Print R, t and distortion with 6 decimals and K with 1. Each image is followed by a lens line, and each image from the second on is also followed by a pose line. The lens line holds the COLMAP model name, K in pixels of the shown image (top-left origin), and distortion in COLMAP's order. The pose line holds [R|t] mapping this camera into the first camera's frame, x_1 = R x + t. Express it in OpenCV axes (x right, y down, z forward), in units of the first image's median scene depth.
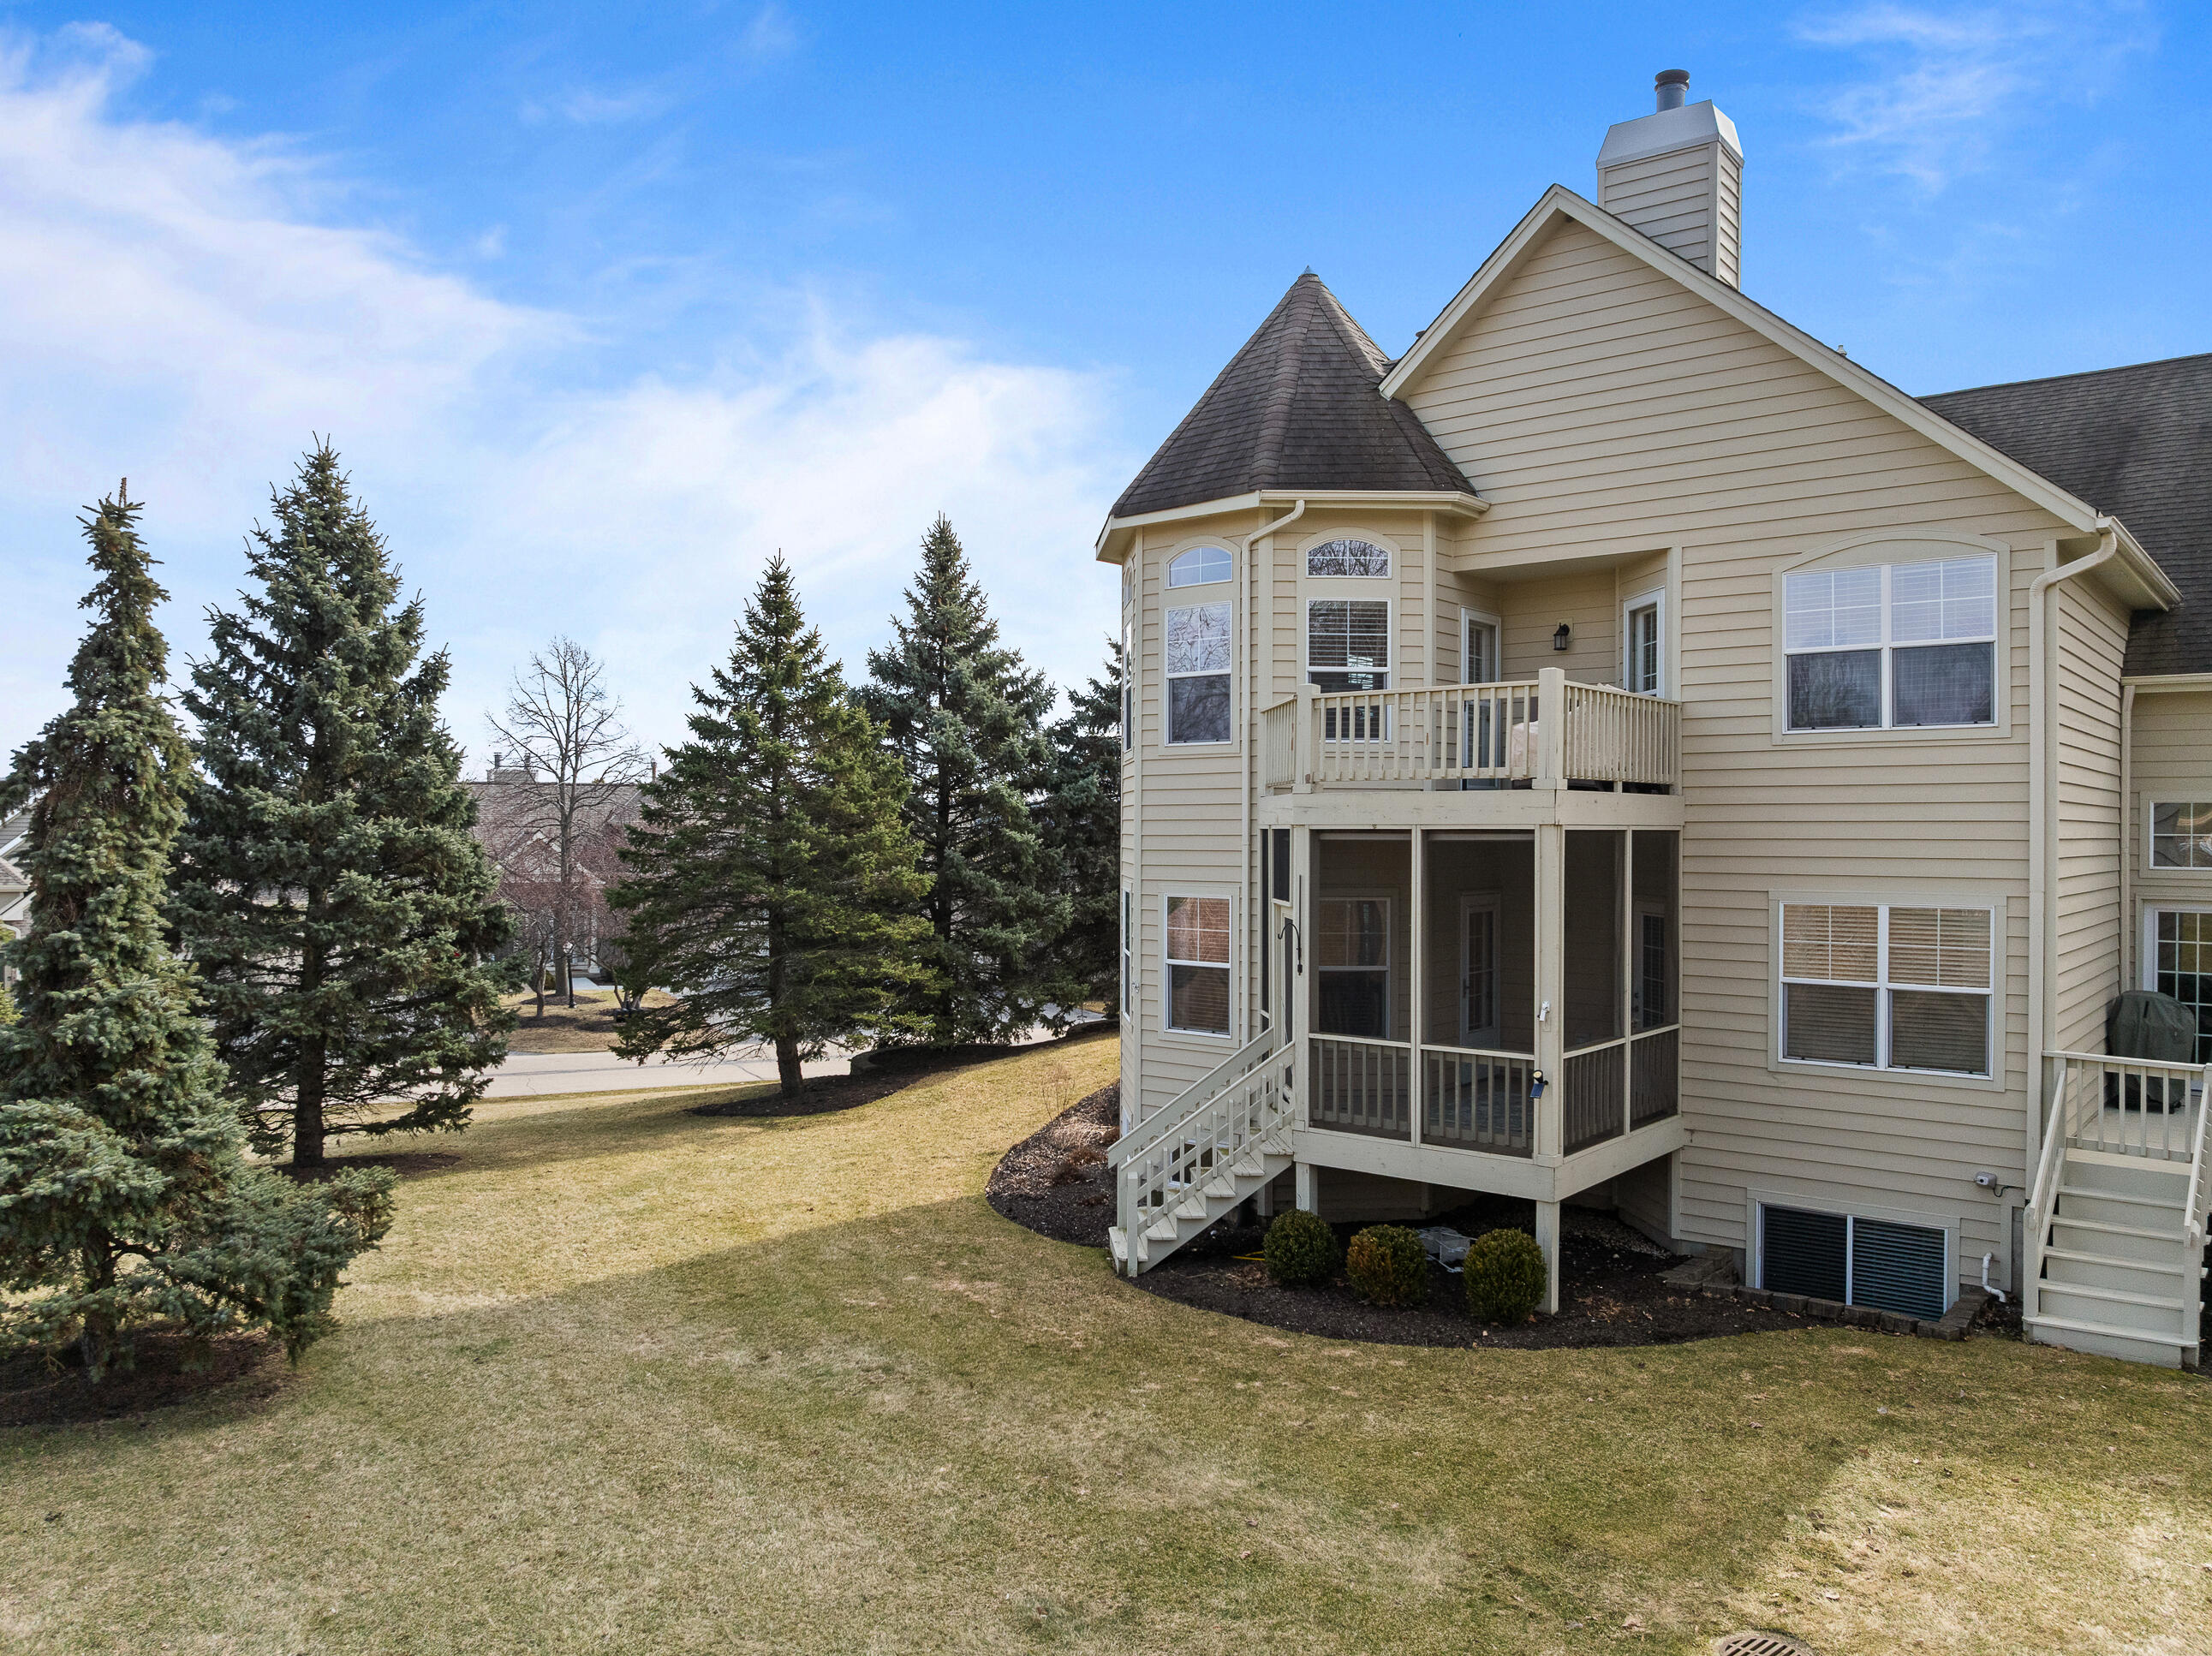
lens RADIAL K [[1581.2, 0, 1106.0], [0, 1581.2, 828.0], [0, 0, 1]] dist [-0.030696, -0.013452]
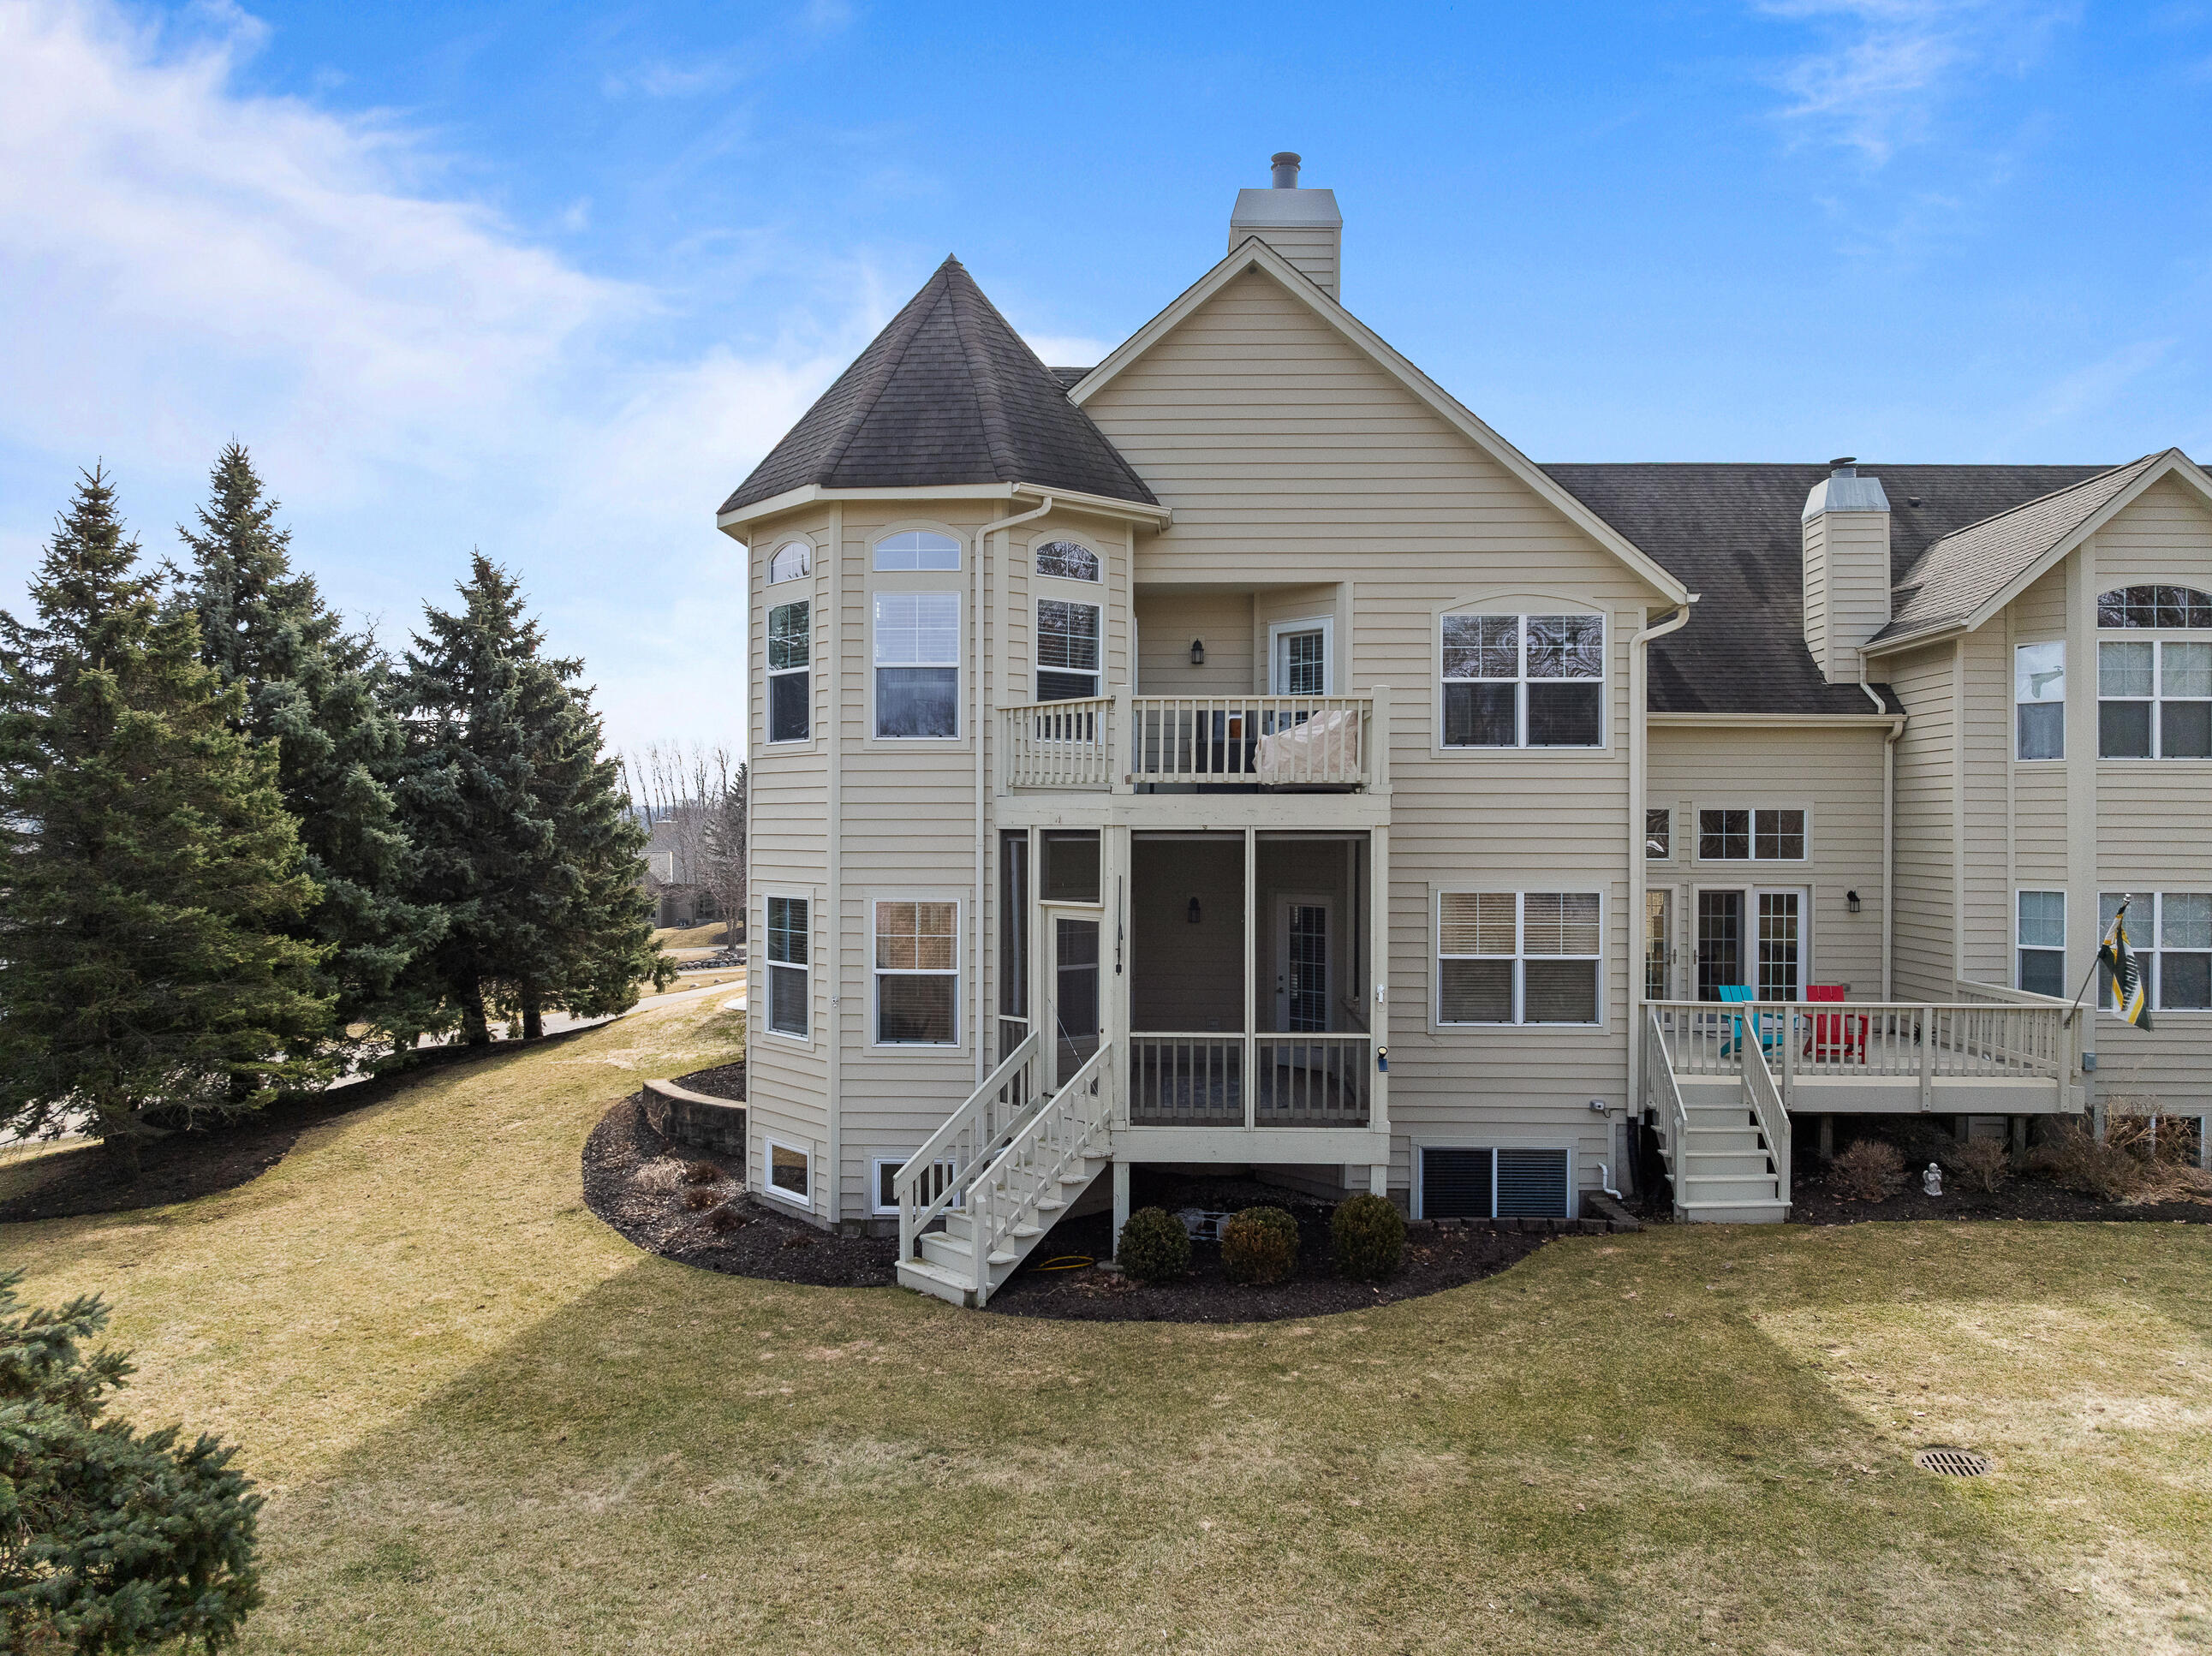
lens RADIAL K [[1581.2, 0, 1106.0], [0, 1581.2, 828.0], [0, 0, 1]] dist [-0.030696, -0.013452]
pose [[0.791669, 0.000394, 0.610950, -0.506019], [-0.000934, 0.999999, 0.000566, -0.000961], [-0.610950, -0.001019, 0.791669, 0.215934]]
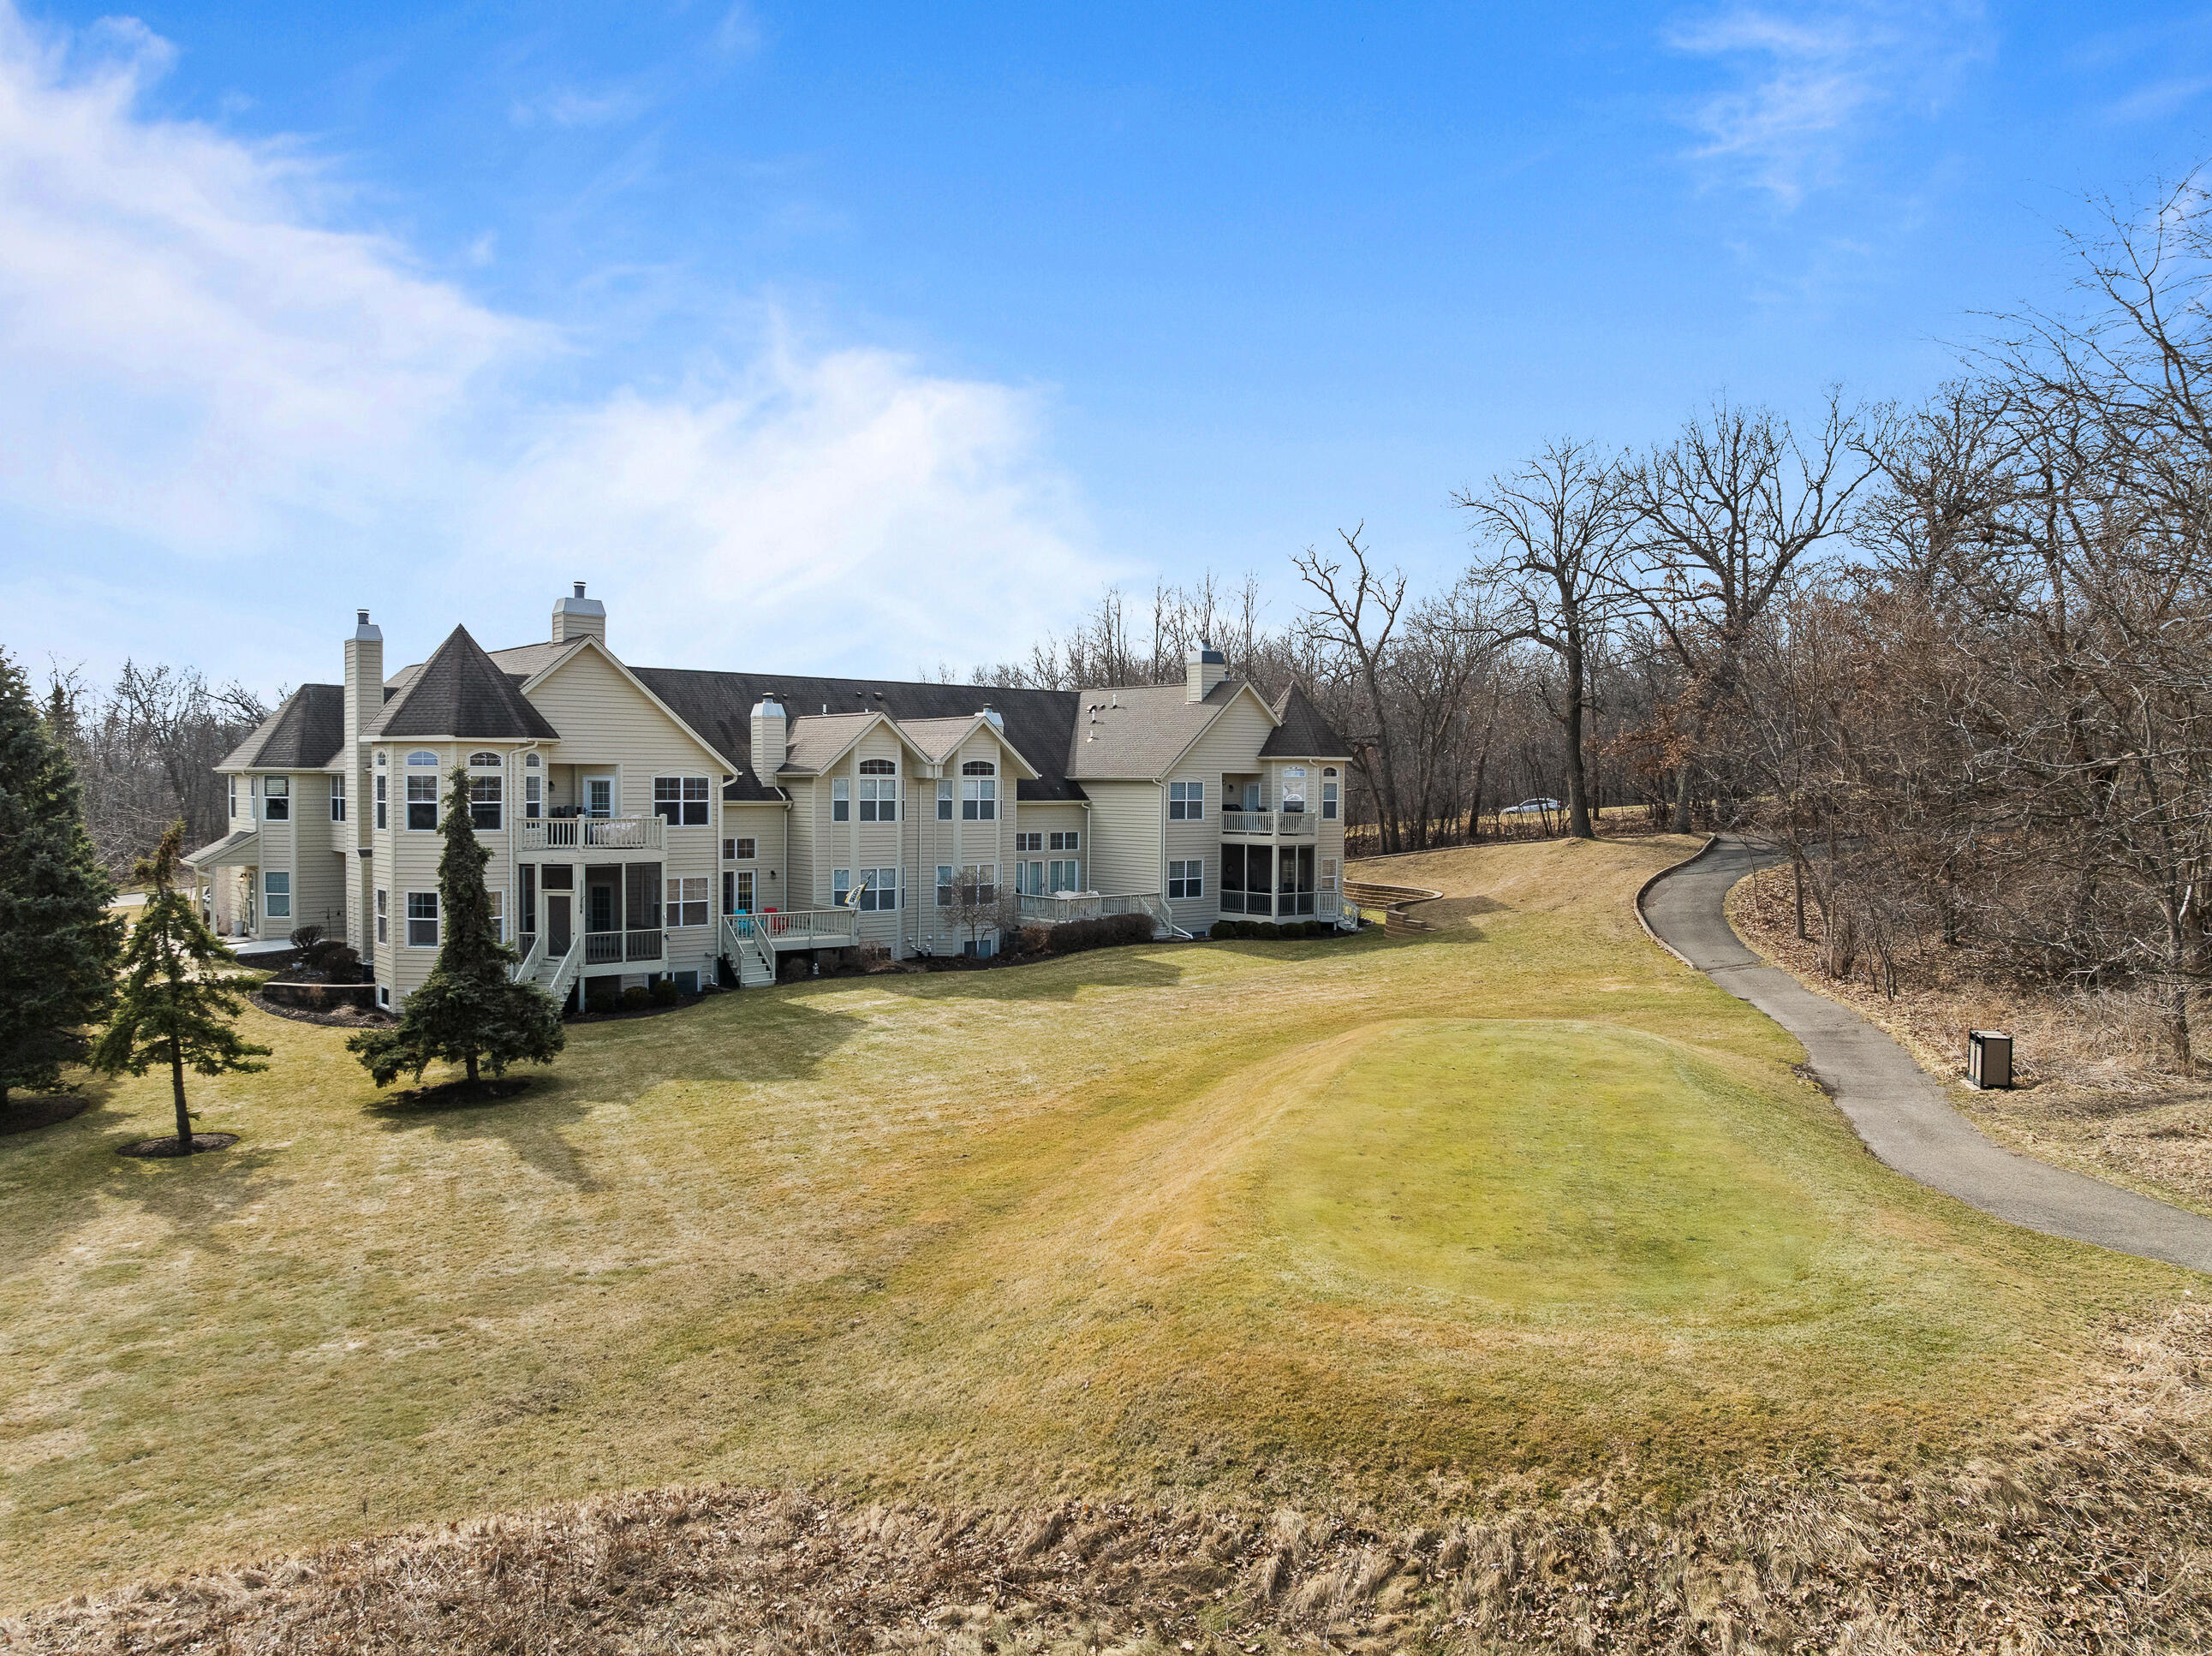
lens RADIAL K [[1581.2, 0, 1106.0], [0, 1581.2, 828.0], [0, 0, 1]] dist [-0.030696, -0.013452]
pose [[0.164044, -0.031459, 0.985951, -2.643941], [-0.005430, 0.999447, 0.032793, -0.171332], [-0.986438, -0.010733, 0.163782, -0.447029]]
